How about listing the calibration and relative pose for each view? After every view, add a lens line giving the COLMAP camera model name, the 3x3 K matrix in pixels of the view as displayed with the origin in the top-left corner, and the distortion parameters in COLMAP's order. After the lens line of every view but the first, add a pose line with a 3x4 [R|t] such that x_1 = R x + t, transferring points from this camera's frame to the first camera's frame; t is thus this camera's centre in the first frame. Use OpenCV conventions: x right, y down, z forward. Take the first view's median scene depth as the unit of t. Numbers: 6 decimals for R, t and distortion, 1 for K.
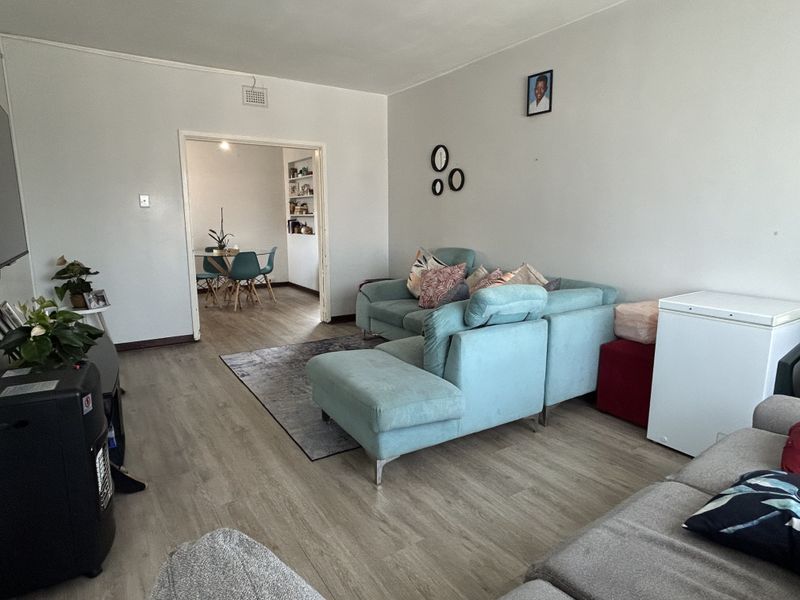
lens RADIAL K [[467.2, 0, 400.3], [0, 467.2, 298.9], [0, 0, 1]] dist [-0.004675, 0.001896]
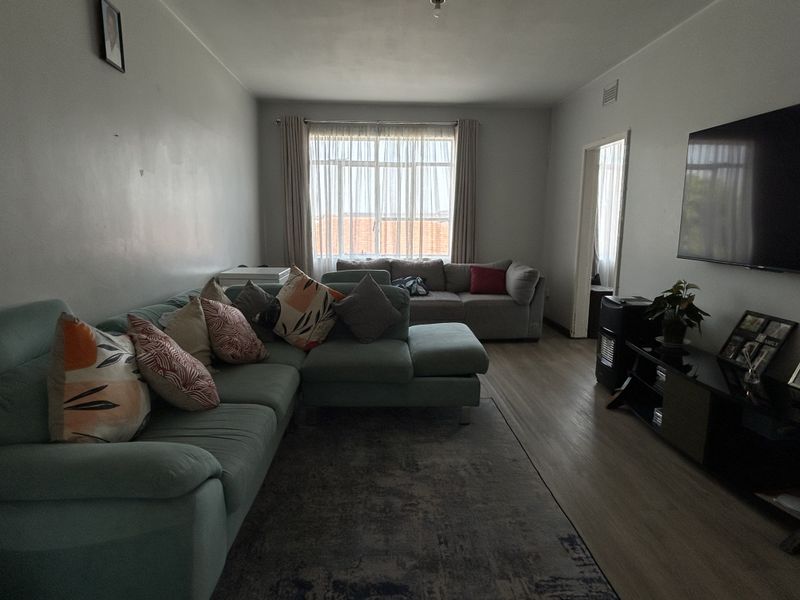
lens RADIAL K [[467.2, 0, 397.1], [0, 467.2, 298.5], [0, 0, 1]] dist [-0.004675, 0.001896]
pose [[-0.860724, -0.088032, 0.501402, -0.426316], [0.081734, 0.948260, 0.306795, -0.268879], [-0.502467, 0.305047, -0.808995, 1.500440]]
